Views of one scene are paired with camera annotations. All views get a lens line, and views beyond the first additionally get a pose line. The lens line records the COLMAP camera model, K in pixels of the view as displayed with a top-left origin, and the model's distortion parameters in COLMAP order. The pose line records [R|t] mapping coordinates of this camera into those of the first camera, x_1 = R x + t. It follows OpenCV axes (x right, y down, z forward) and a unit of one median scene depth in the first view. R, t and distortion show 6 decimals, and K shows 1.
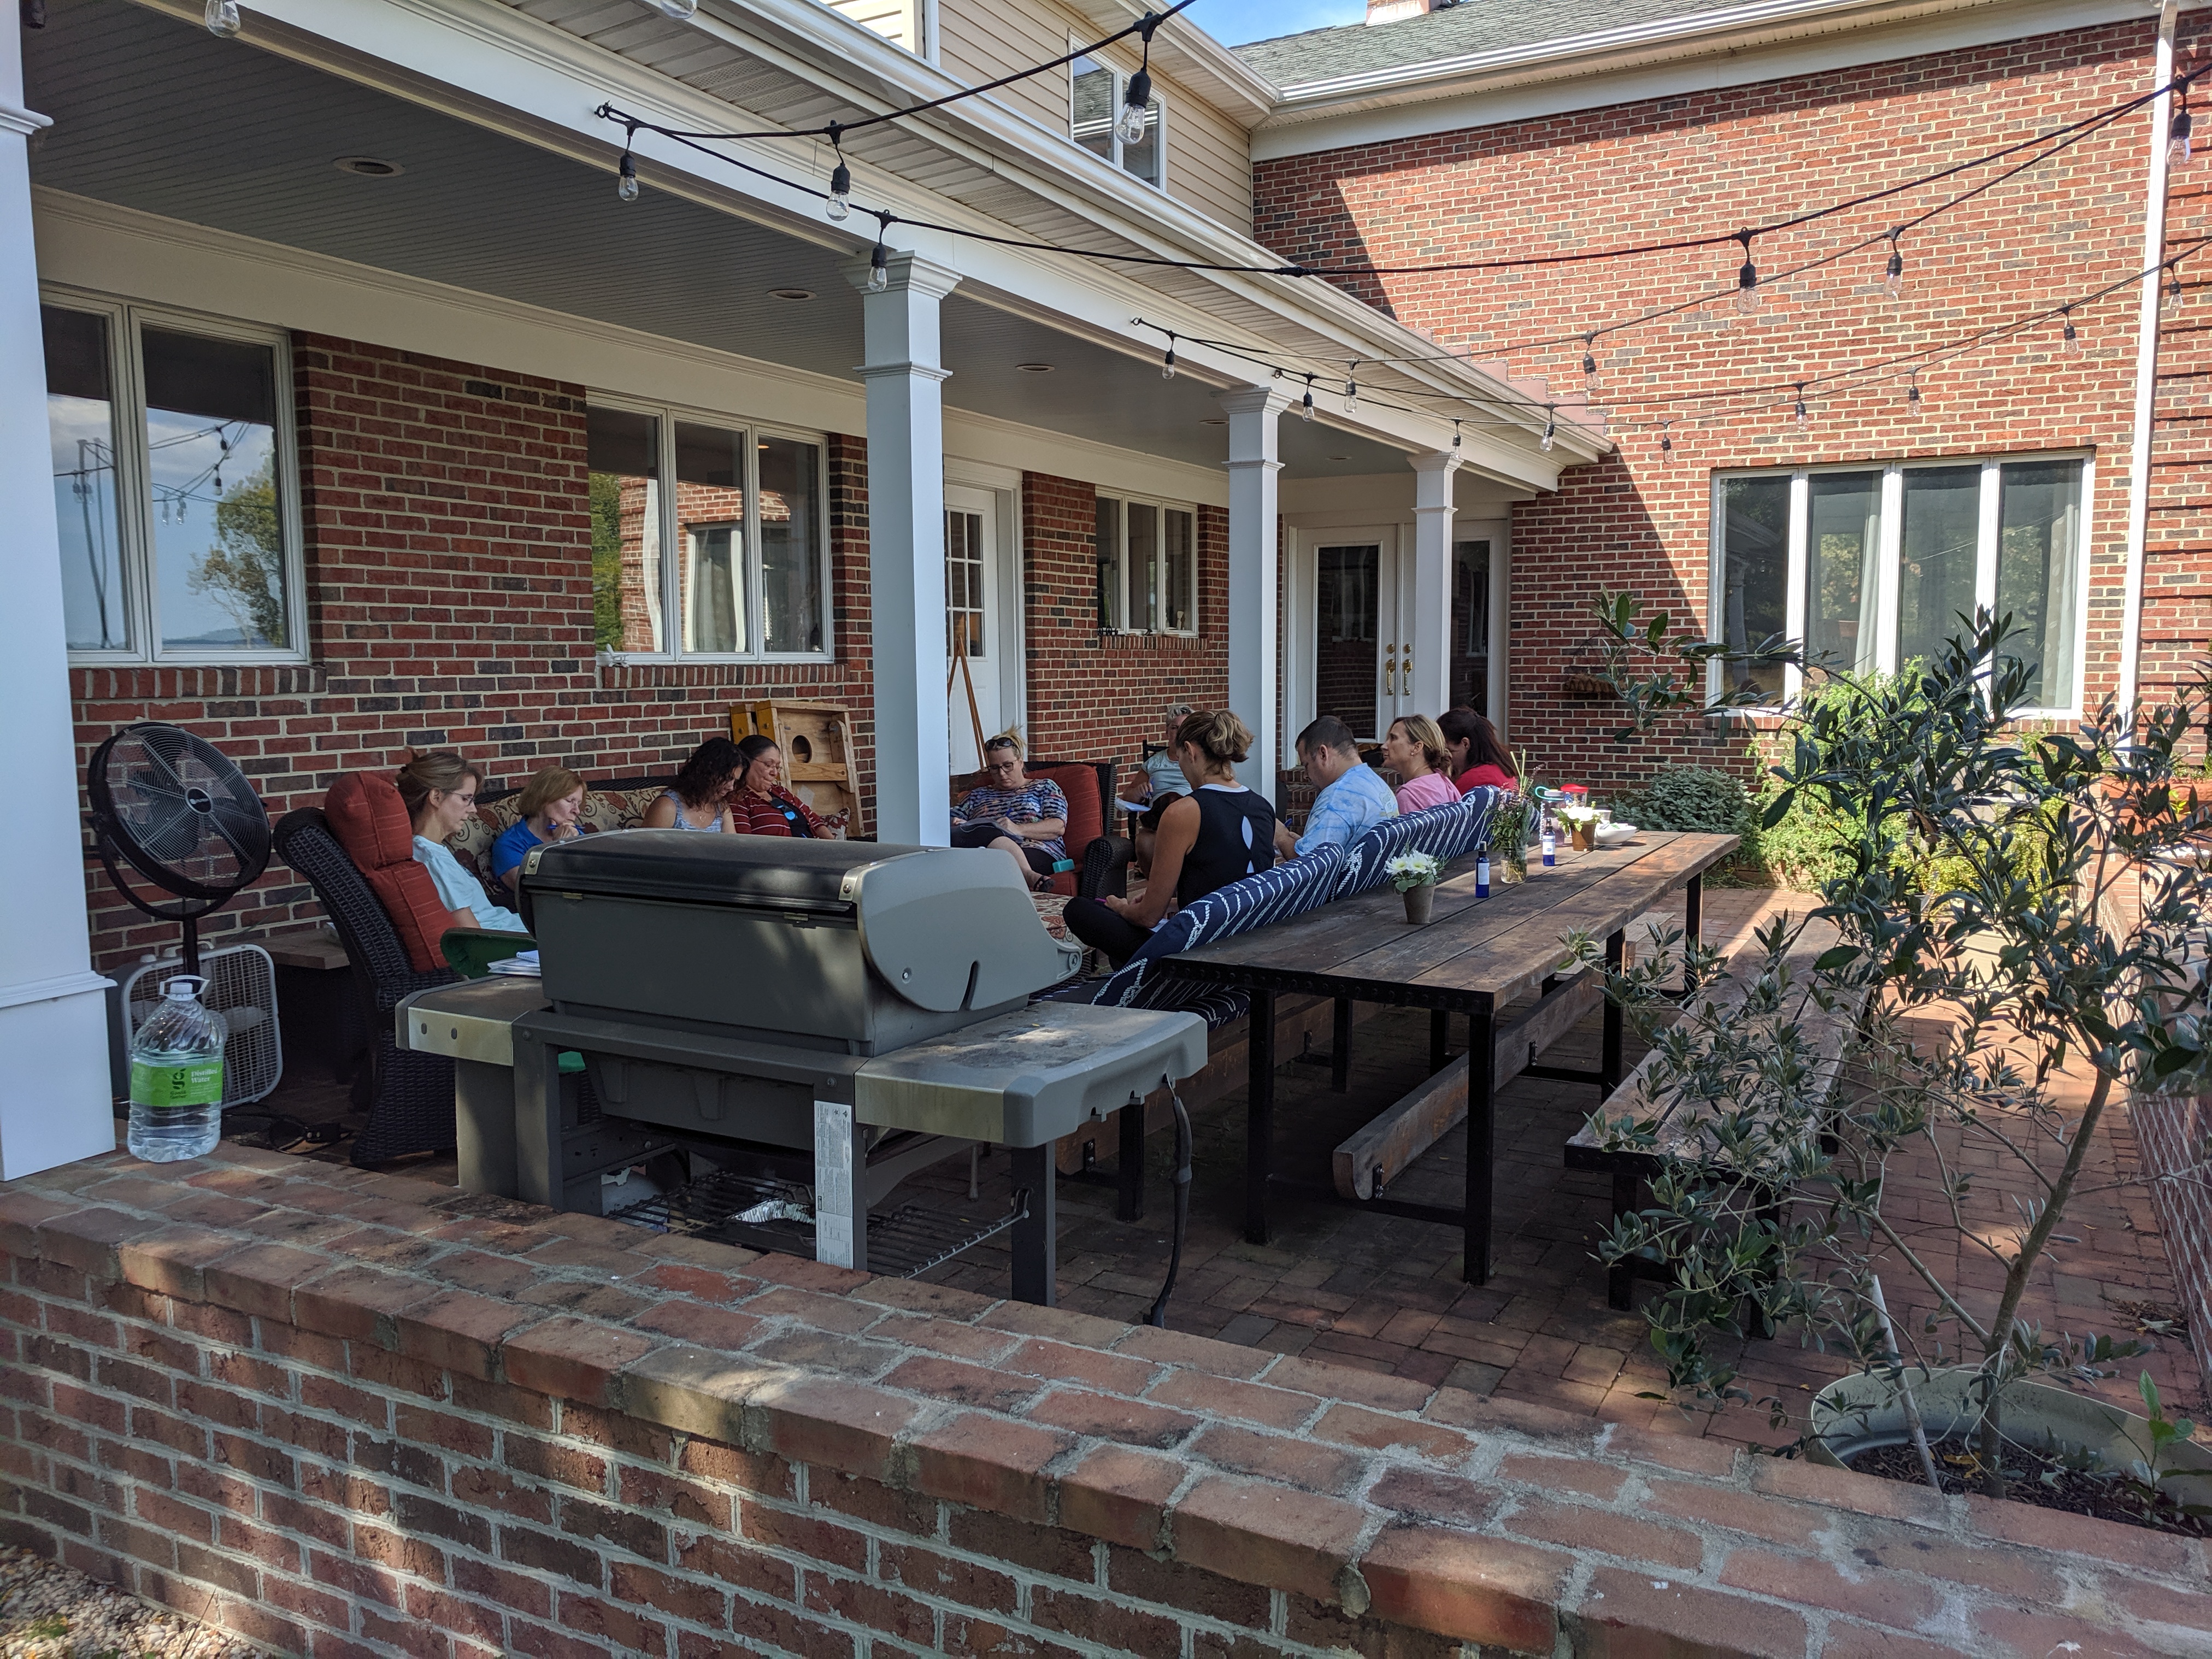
lens RADIAL K [[1655.9, 0, 1103.8], [0, 1655.9, 839.4], [0, 0, 1]] dist [-0.014260, 0.024198]
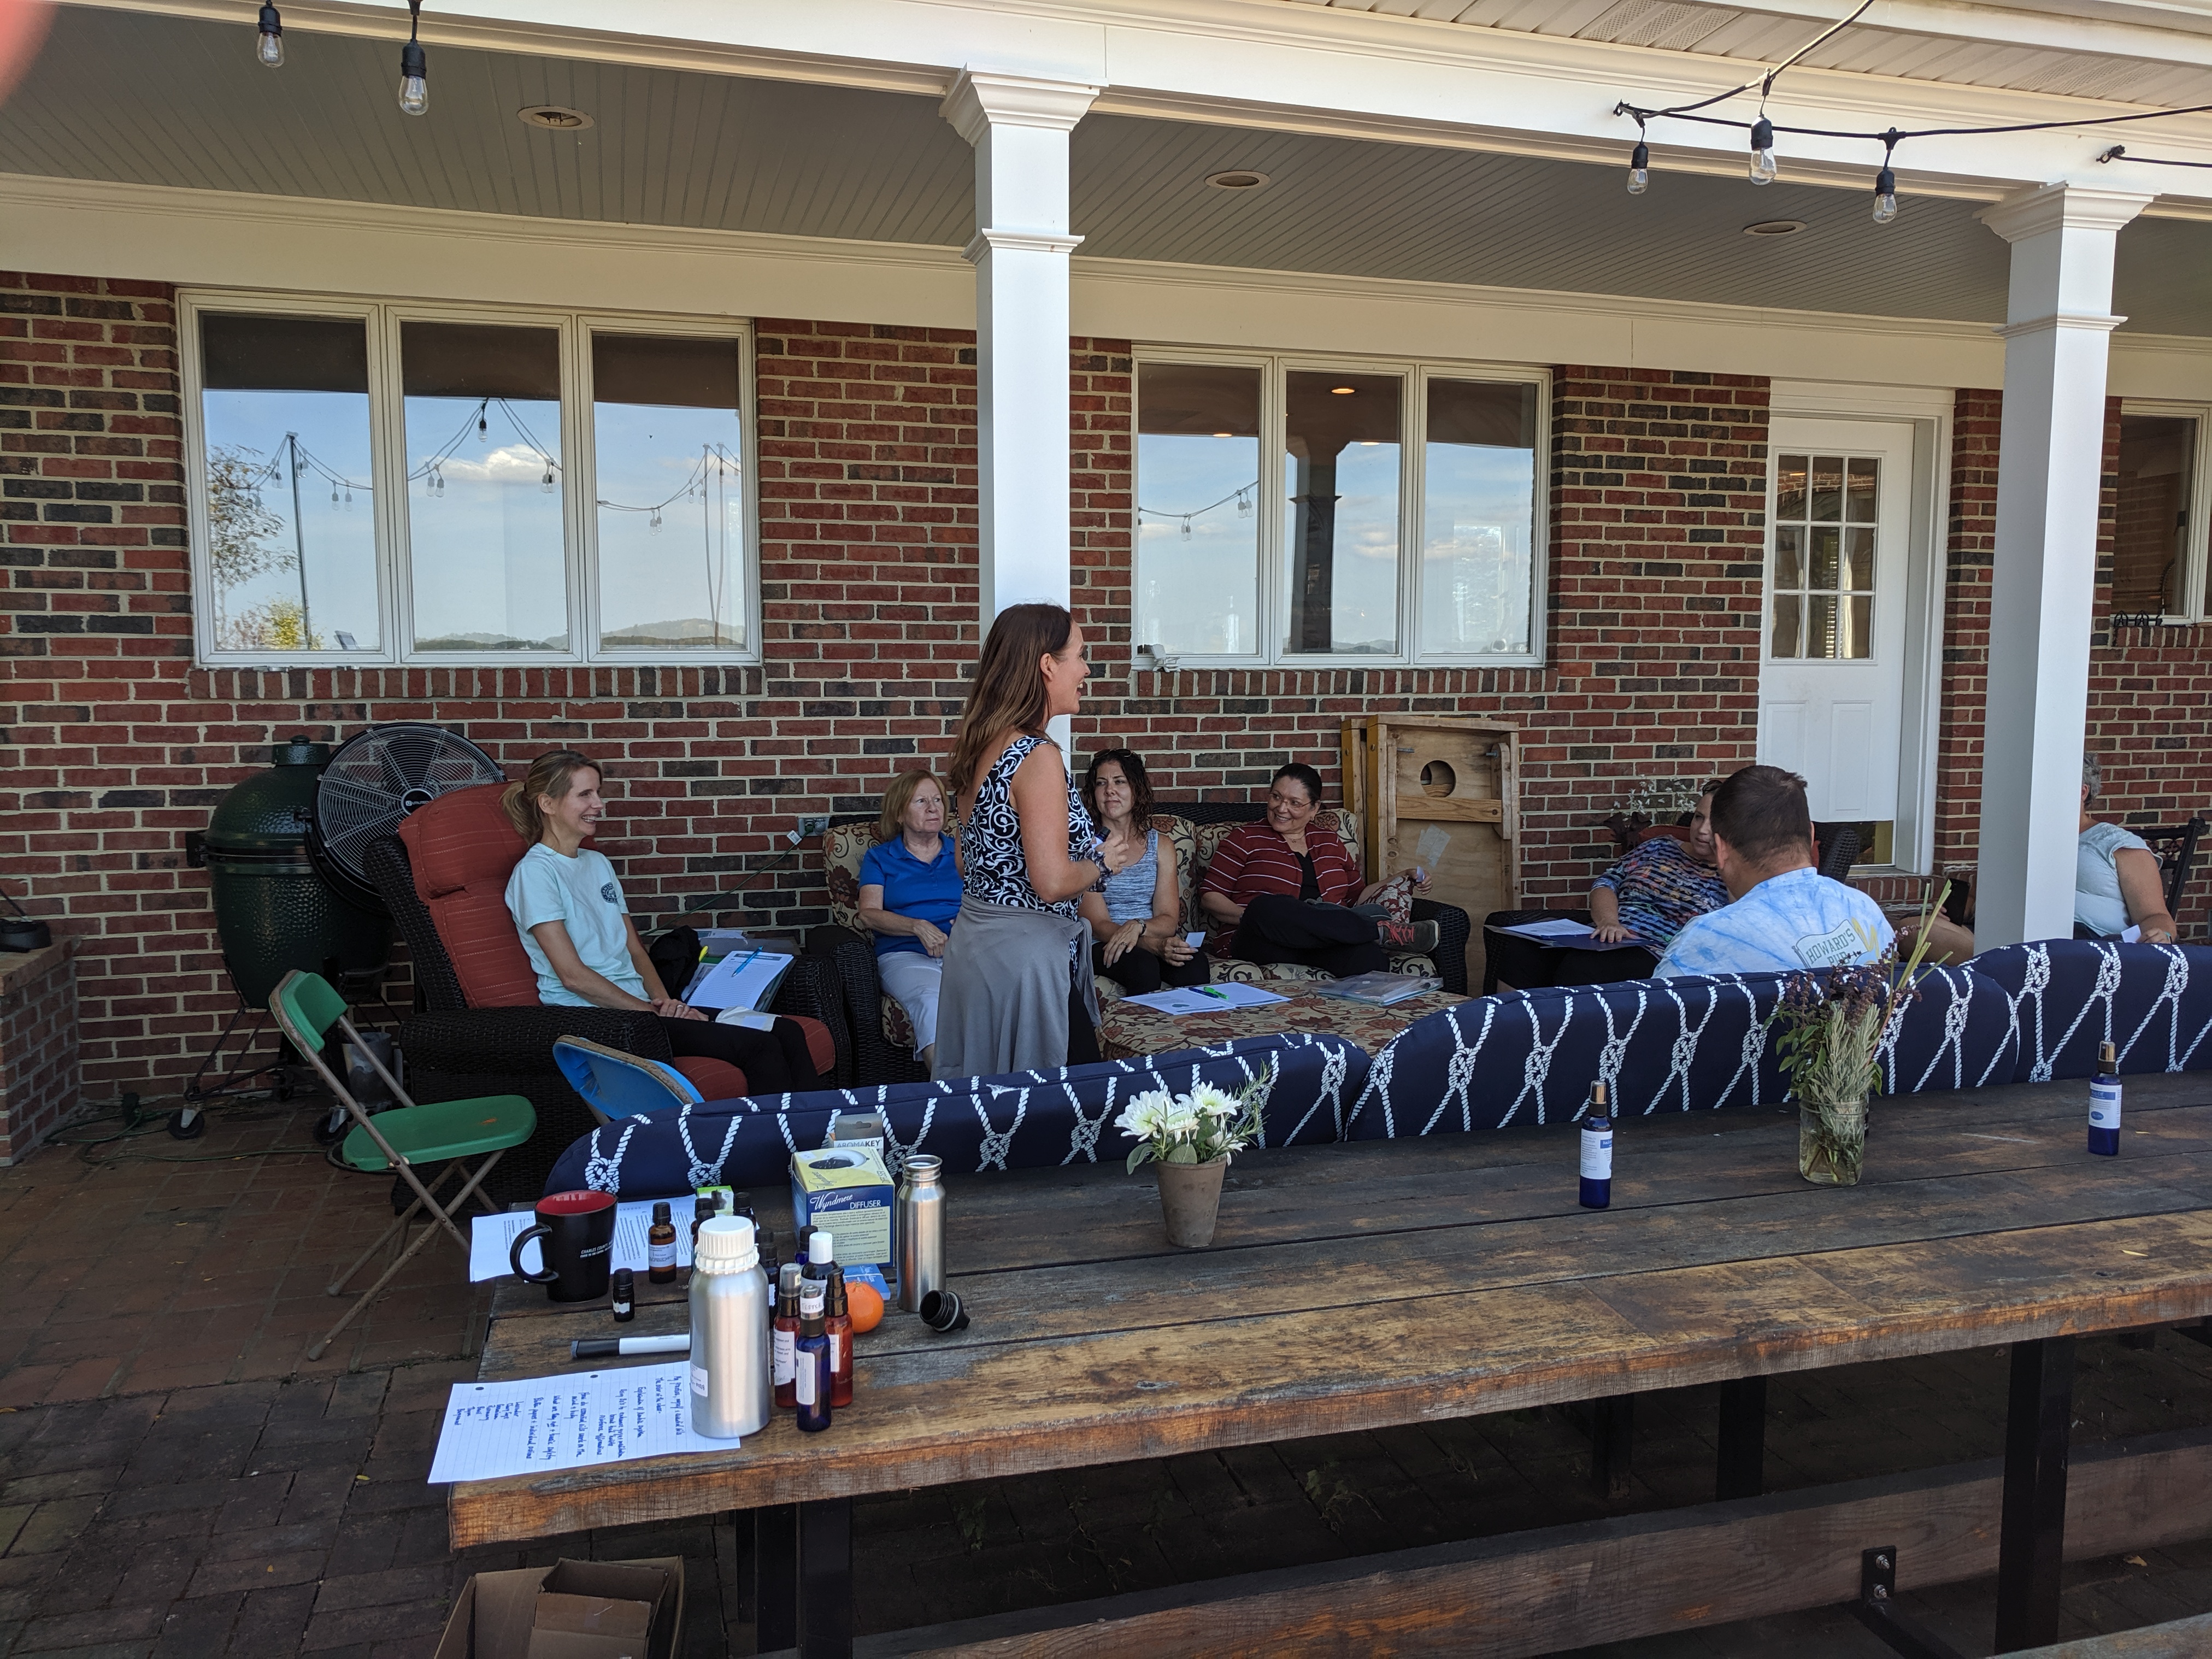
lens RADIAL K [[1655.9, 0, 1170.4], [0, 1655.9, 854.4], [0, 0, 1]] dist [-0.014260, 0.024198]
pose [[0.700792, 0.086238, -0.708134, 0.335761], [-0.080463, 0.995887, 0.041653, -0.049256], [0.708813, 0.027789, 0.704849, 0.435127]]
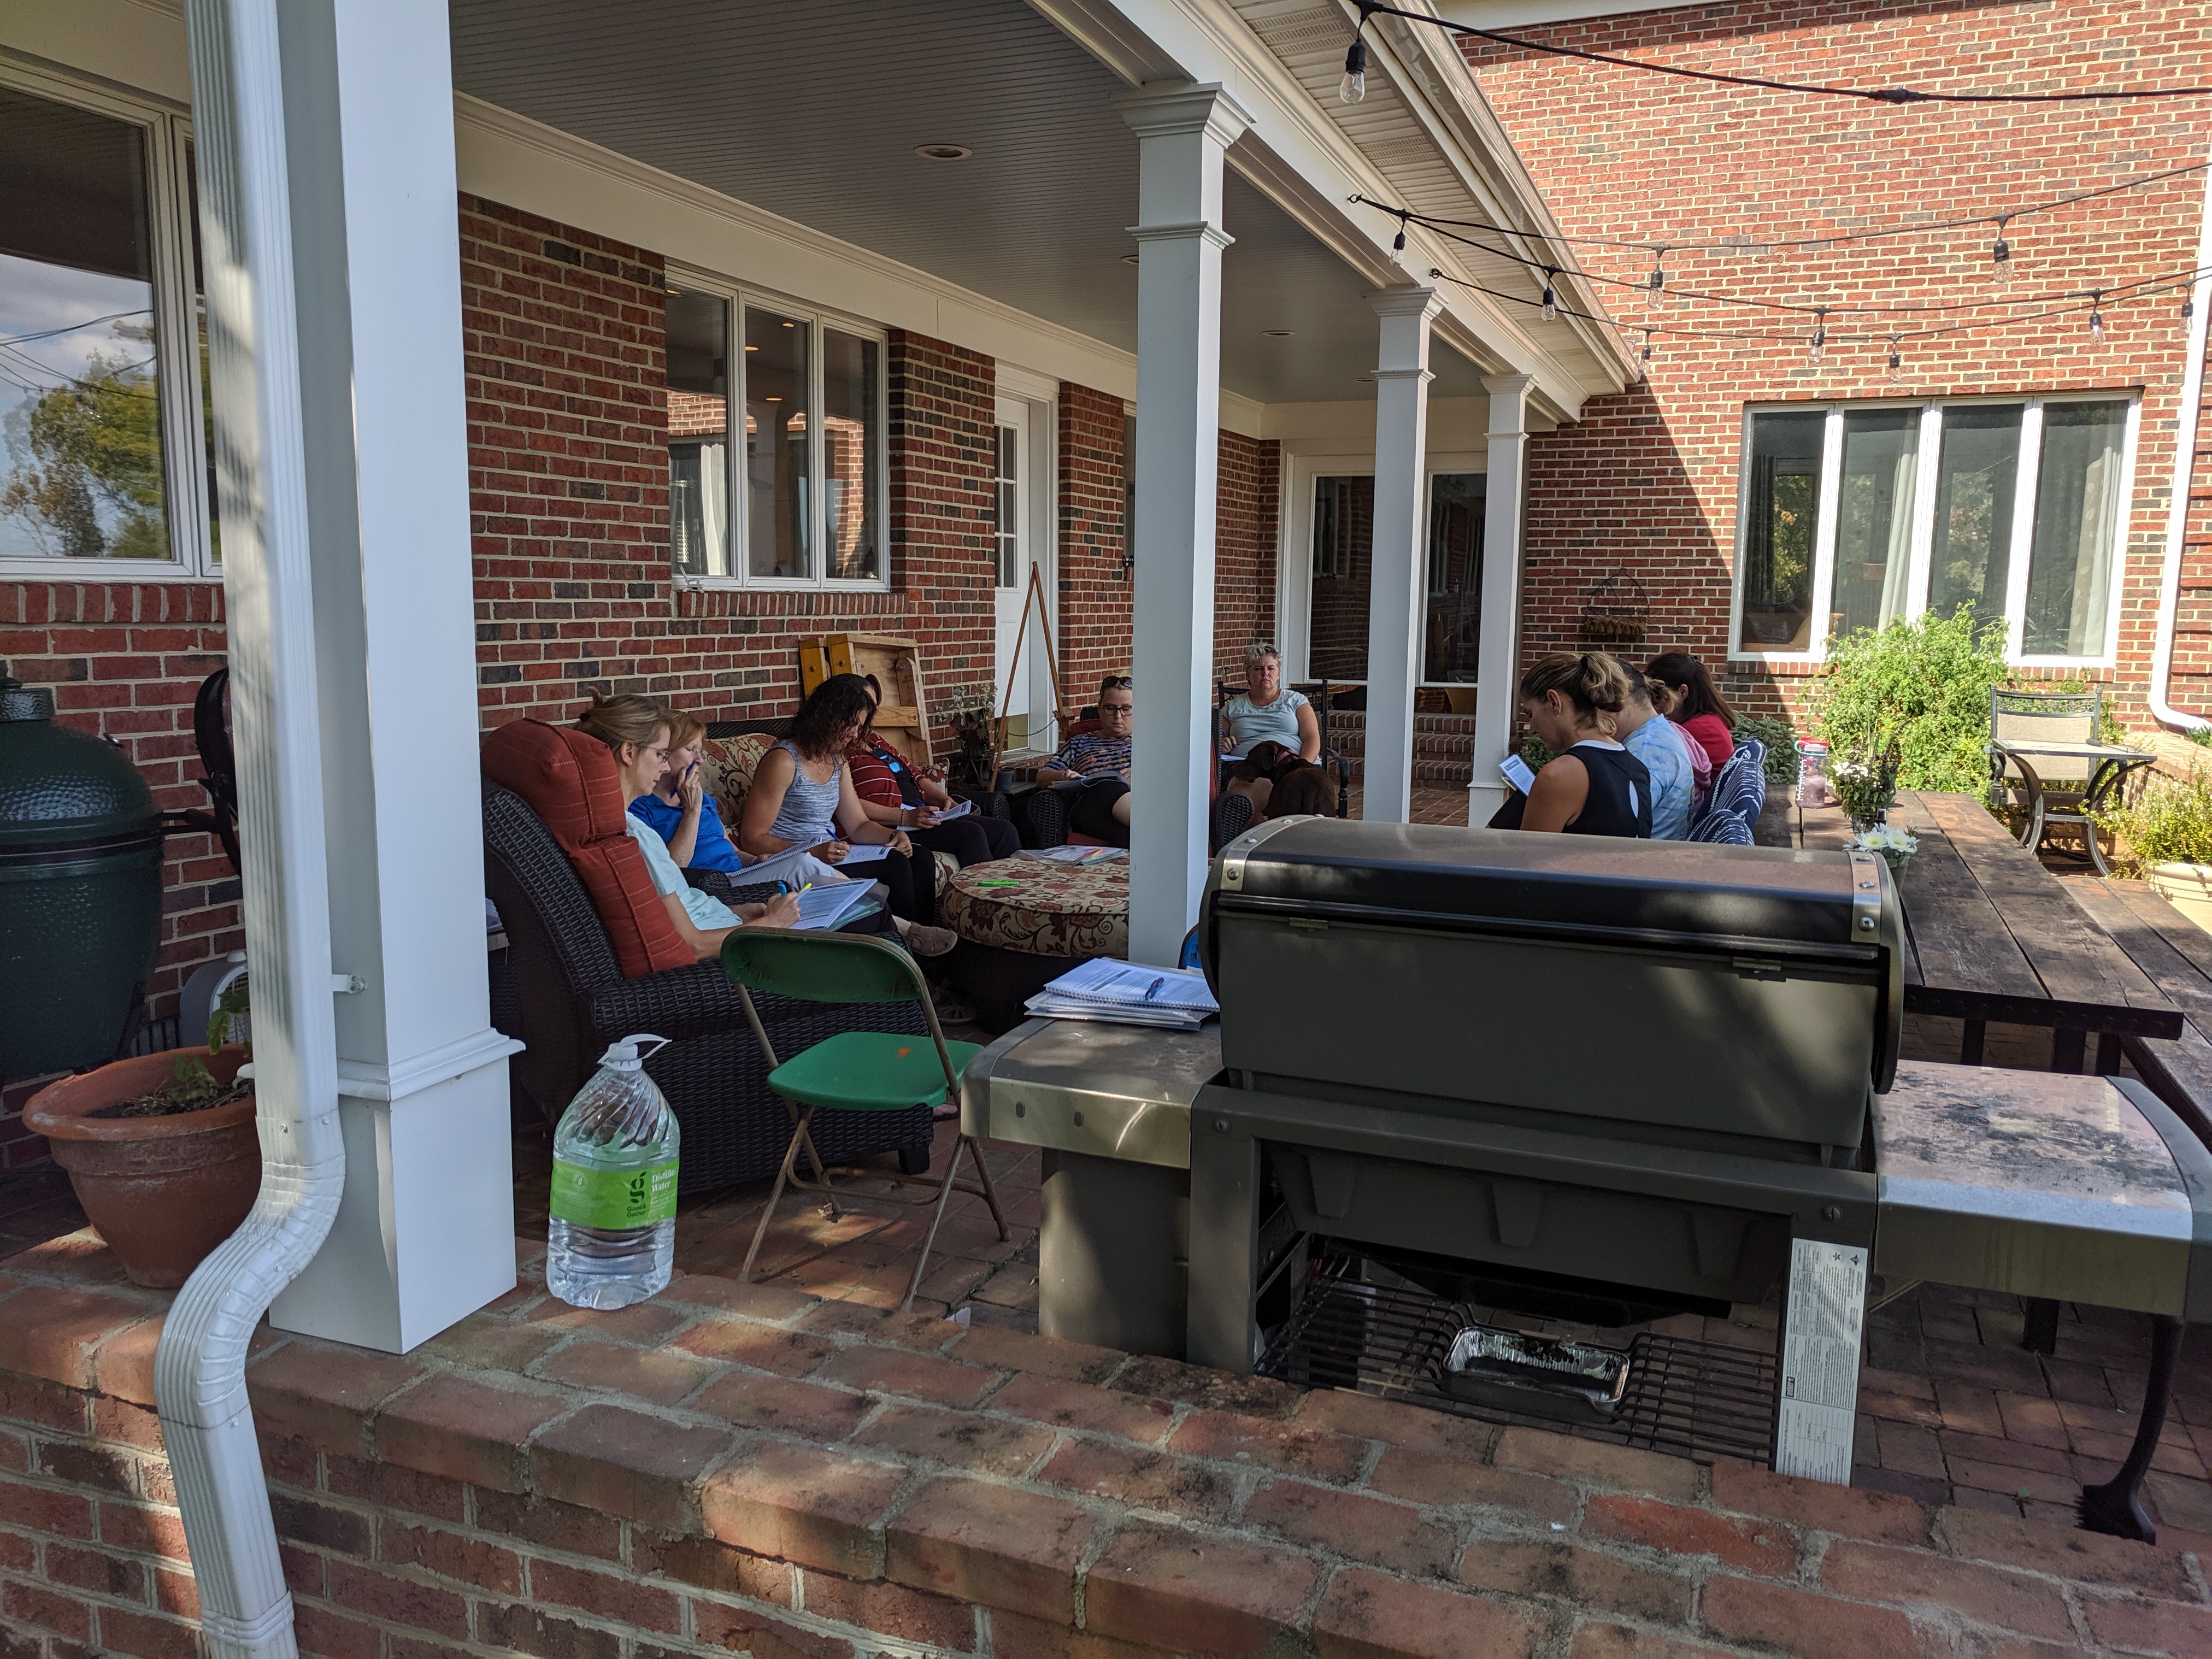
lens RADIAL K [[1655.9, 0, 1087.4], [0, 1655.9, 837.4], [0, 0, 1]] dist [-0.014260, 0.024198]
pose [[0.994563, -0.001445, 0.104123, -0.191540], [-0.002369, 0.999331, 0.036497, -0.010251], [-0.104106, -0.036545, 0.993895, 0.134133]]
